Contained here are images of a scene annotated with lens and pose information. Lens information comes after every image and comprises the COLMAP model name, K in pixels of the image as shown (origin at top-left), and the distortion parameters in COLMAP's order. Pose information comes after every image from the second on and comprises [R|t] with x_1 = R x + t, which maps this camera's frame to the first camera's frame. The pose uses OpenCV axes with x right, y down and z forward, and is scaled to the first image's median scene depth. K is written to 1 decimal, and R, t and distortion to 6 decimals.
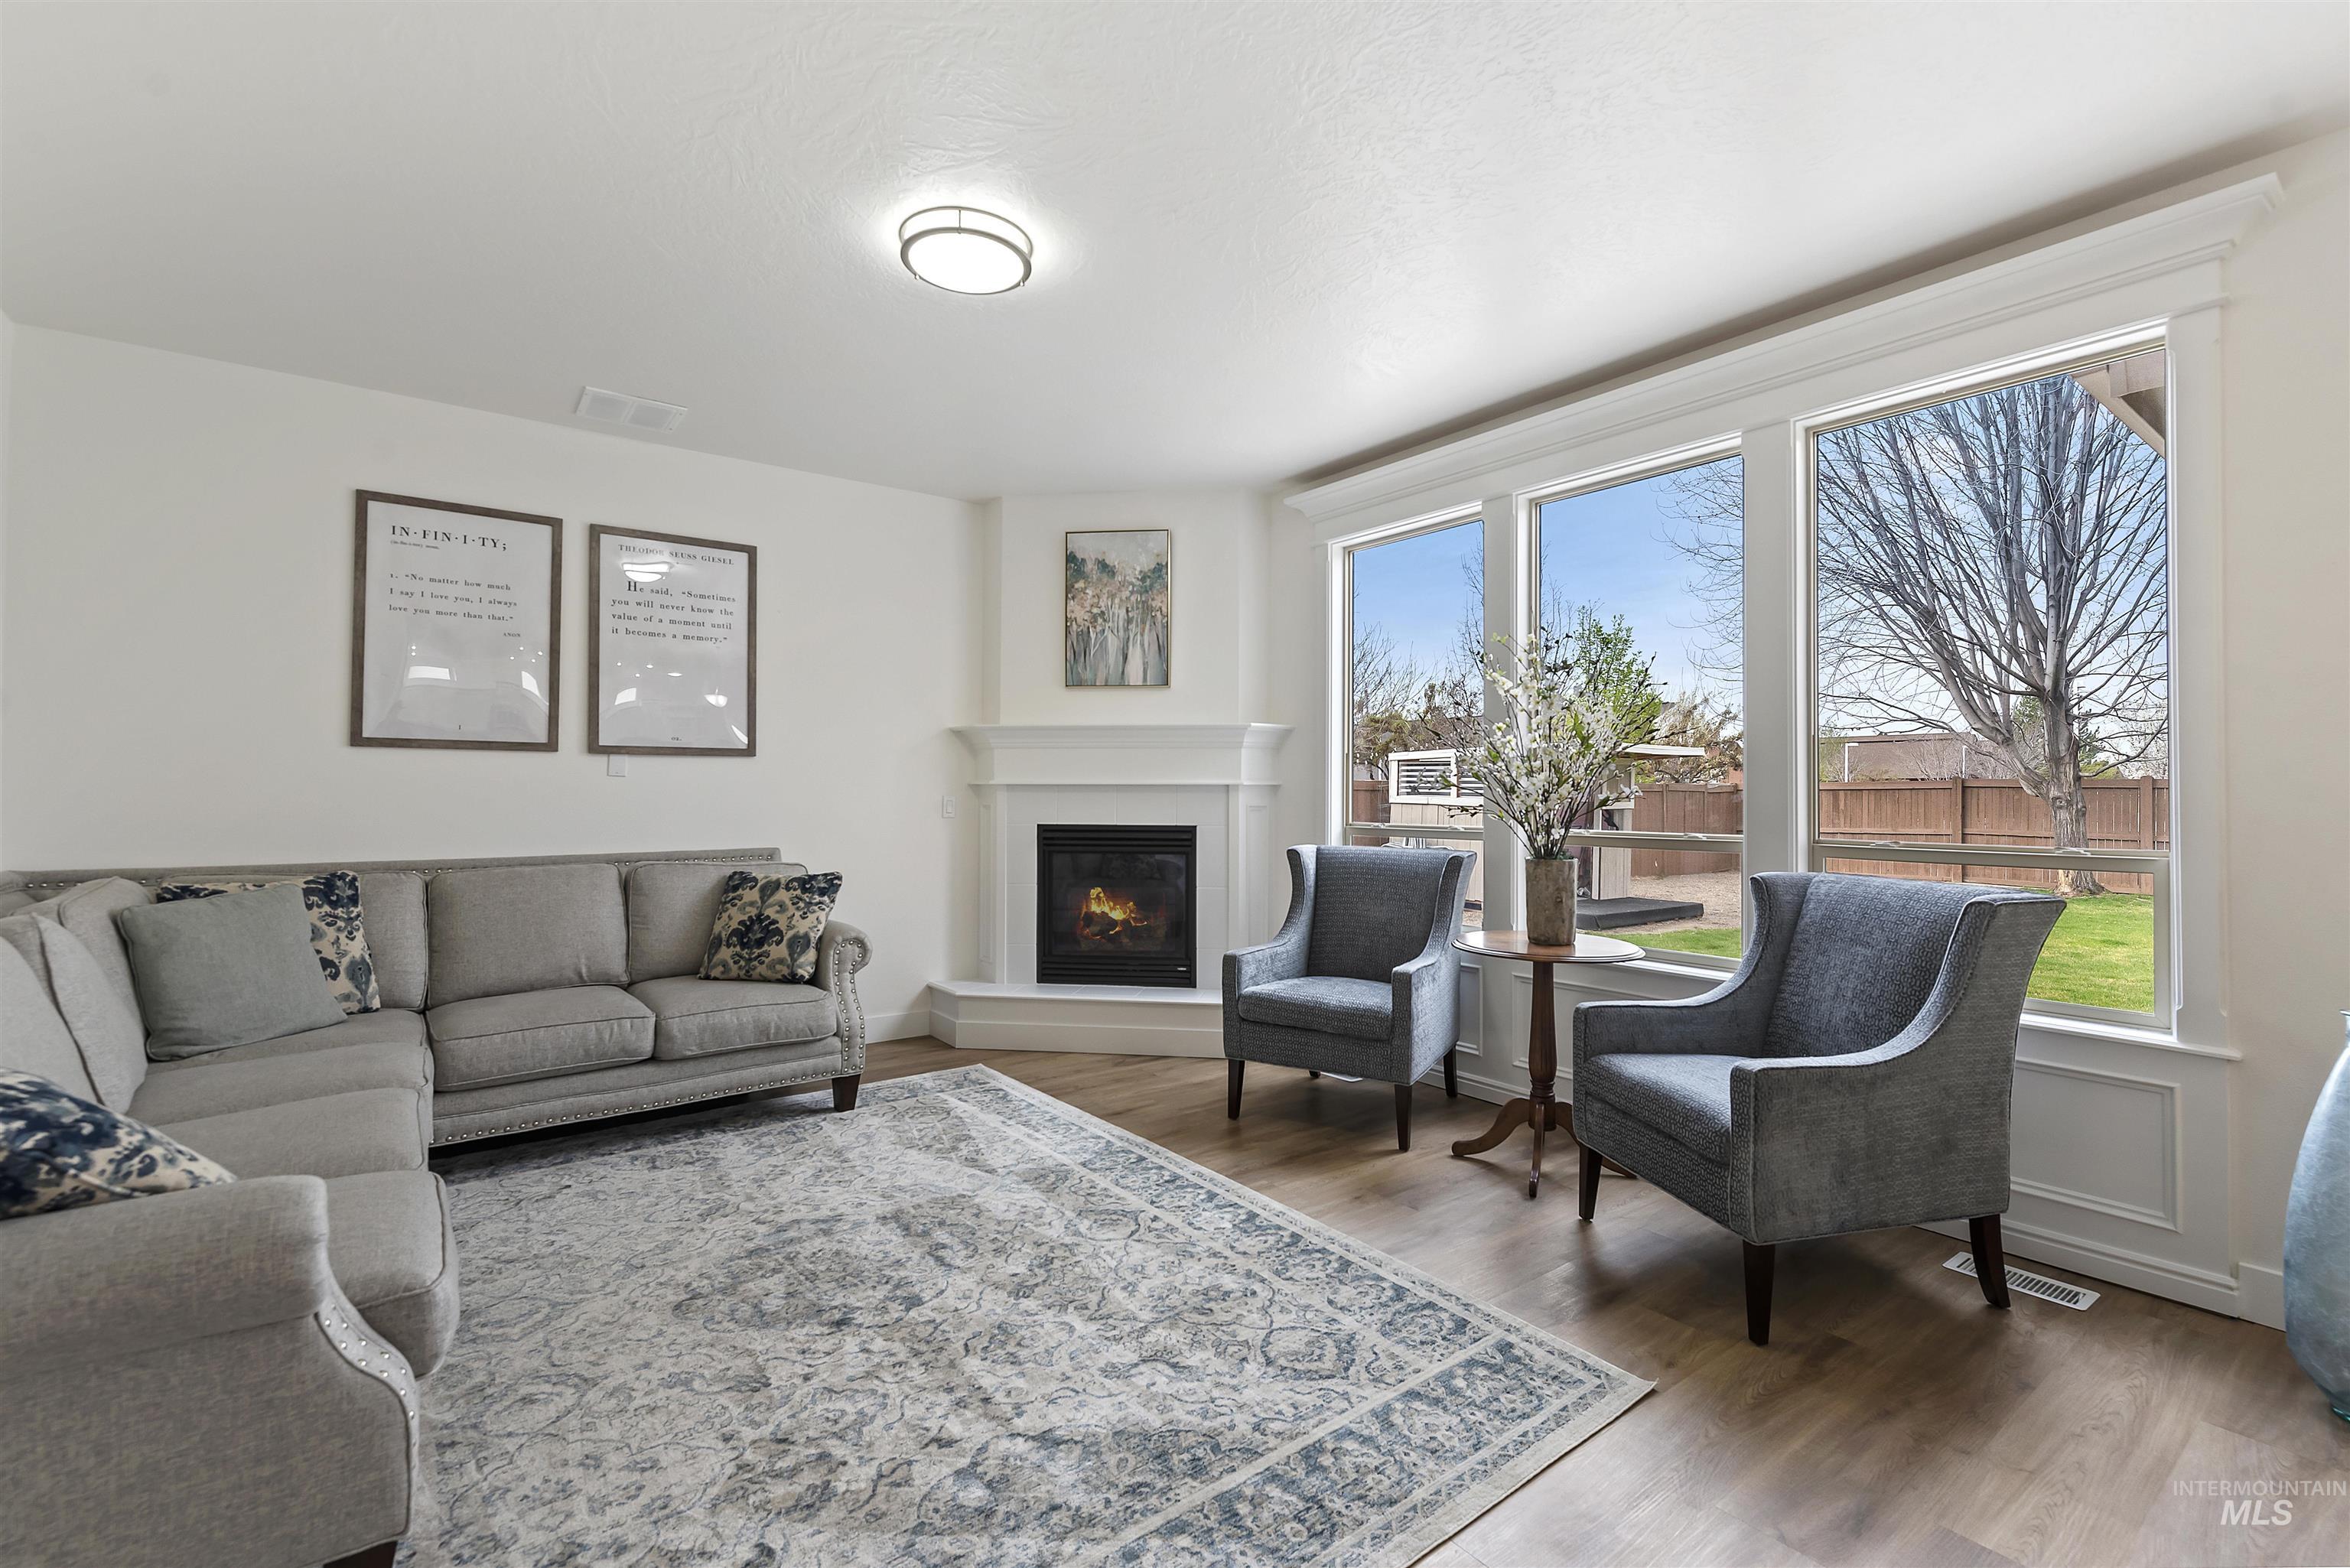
lens RADIAL K [[1029.1, 0, 1192.5], [0, 1029.1, 776.6], [0, 0, 1]] dist [0.001194, -0.001988]
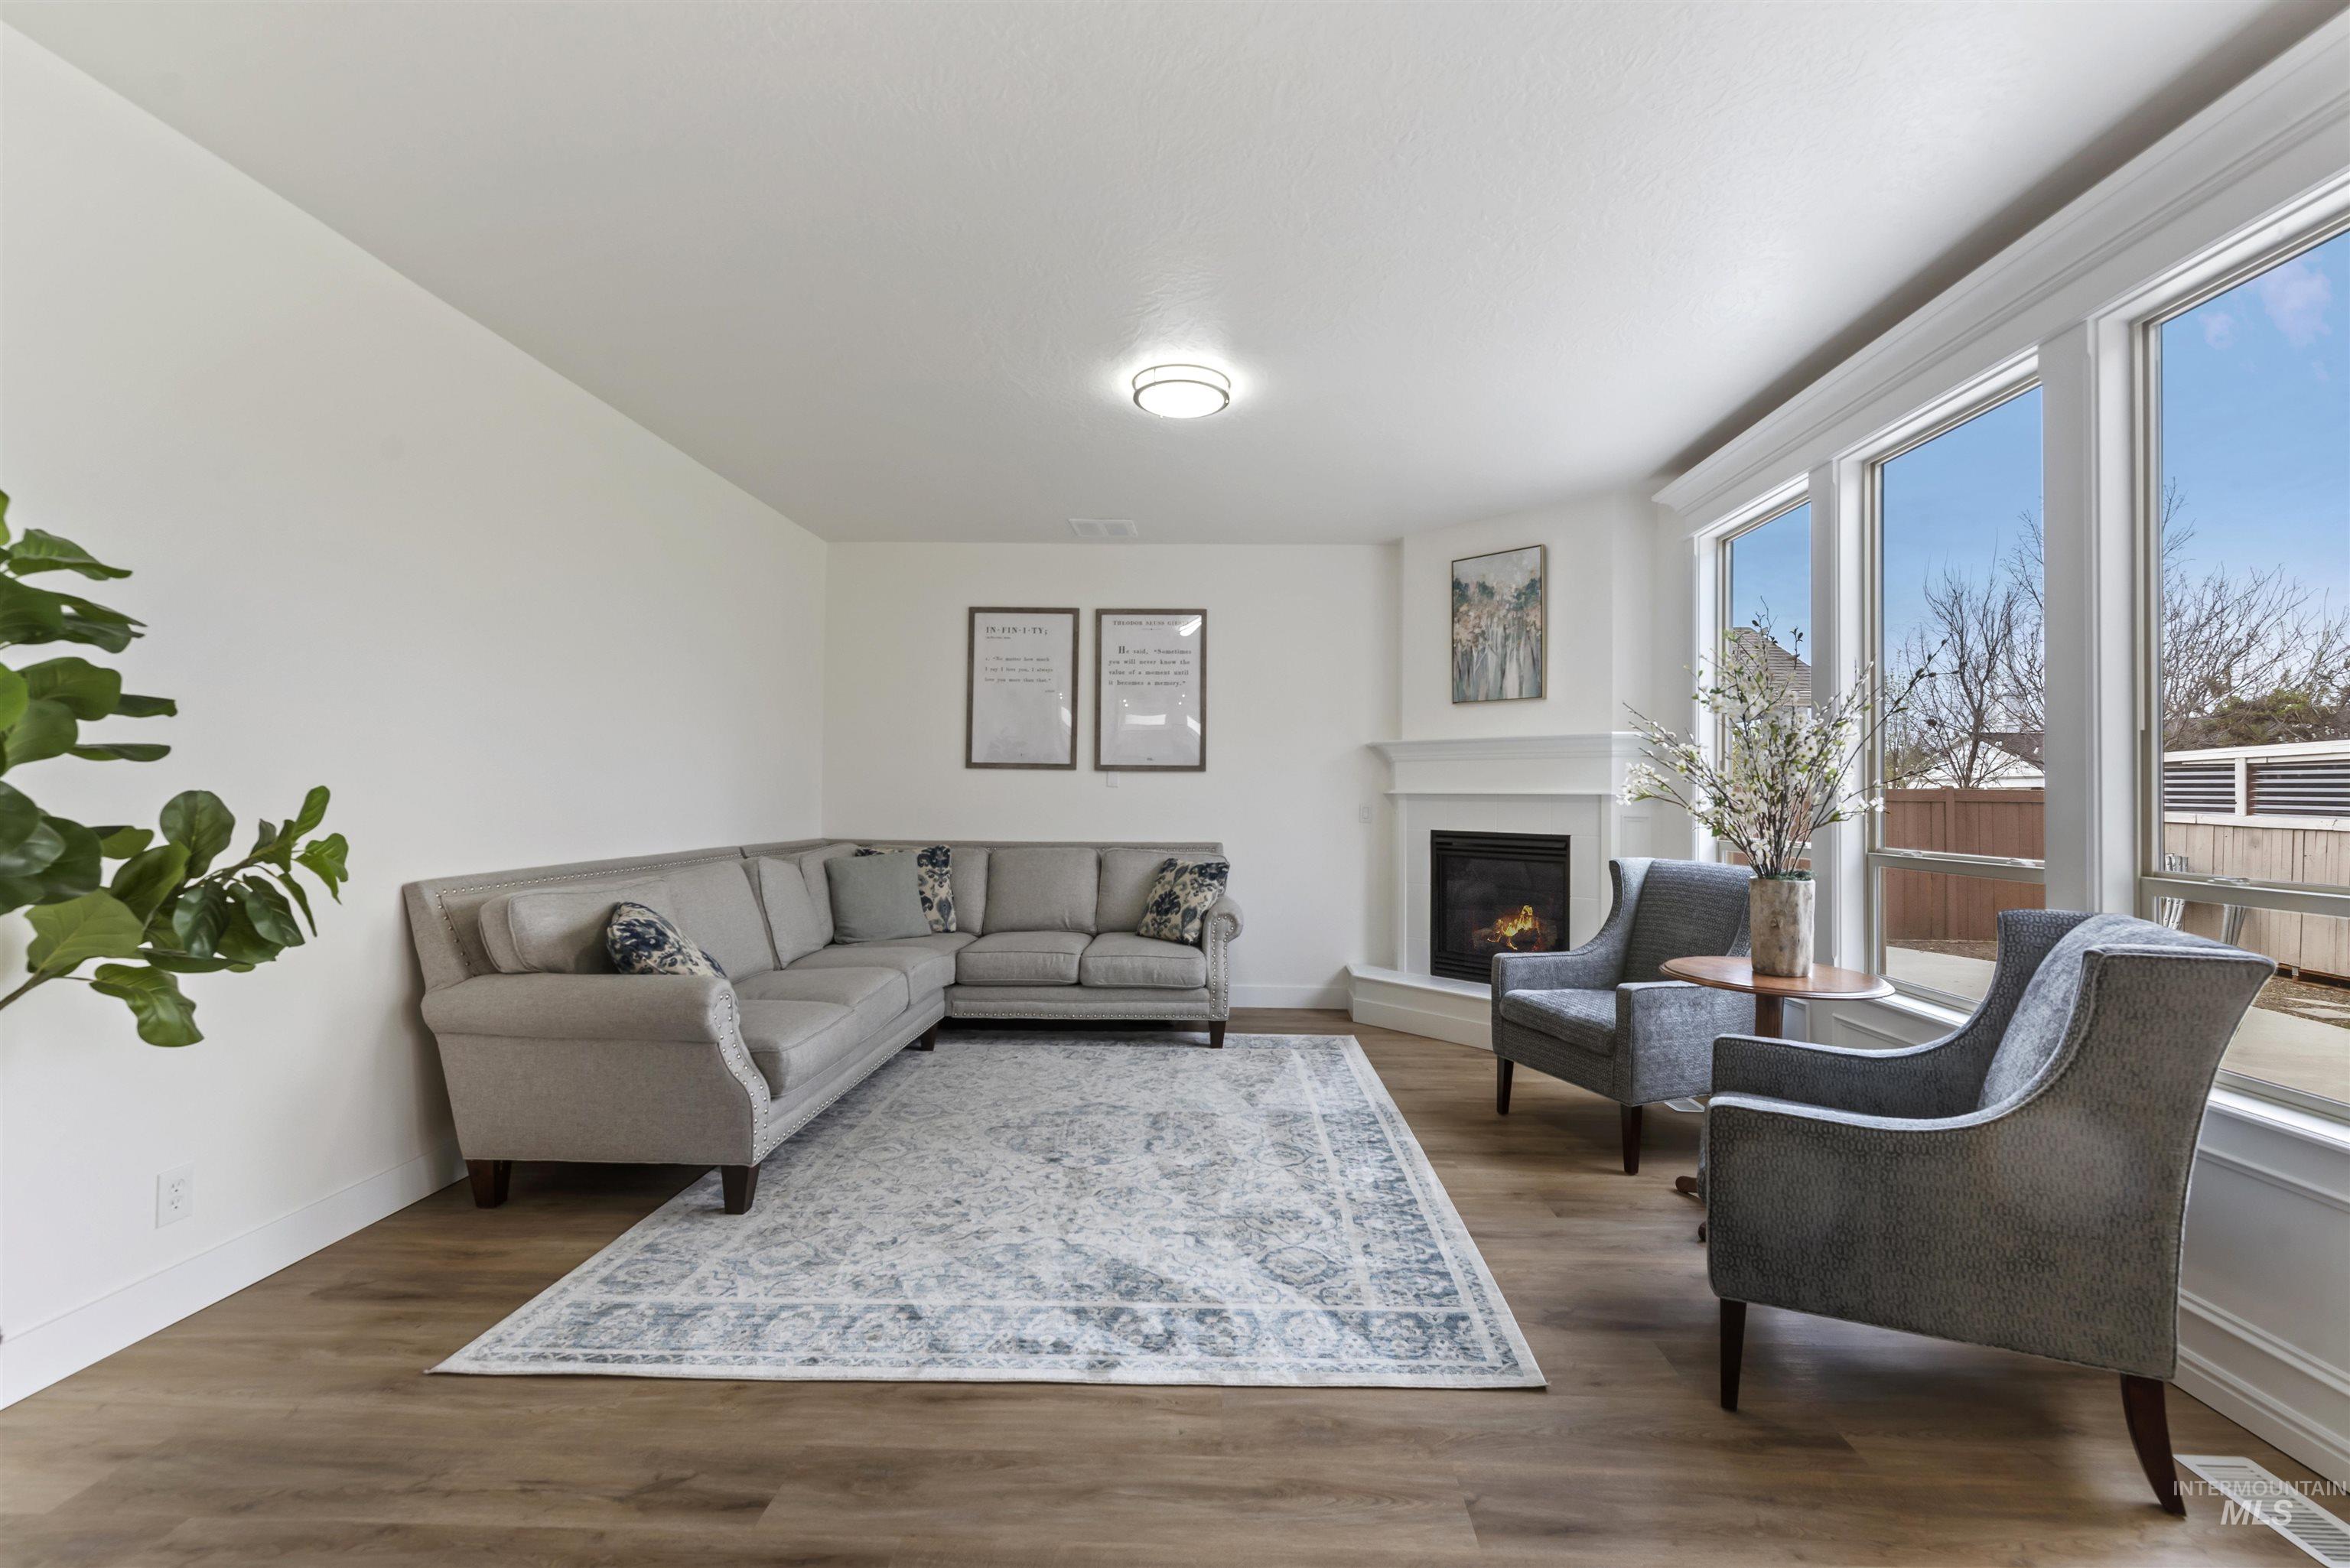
lens RADIAL K [[1029.1, 0, 1206.4], [0, 1029.1, 776.4], [0, 0, 1]] dist [0.001194, -0.001988]
pose [[0.775551, -0.006898, -0.631248, 0.521015], [0.001169, 0.999954, -0.009490, -0.001189], [0.631284, 0.006622, 0.775523, -0.002750]]
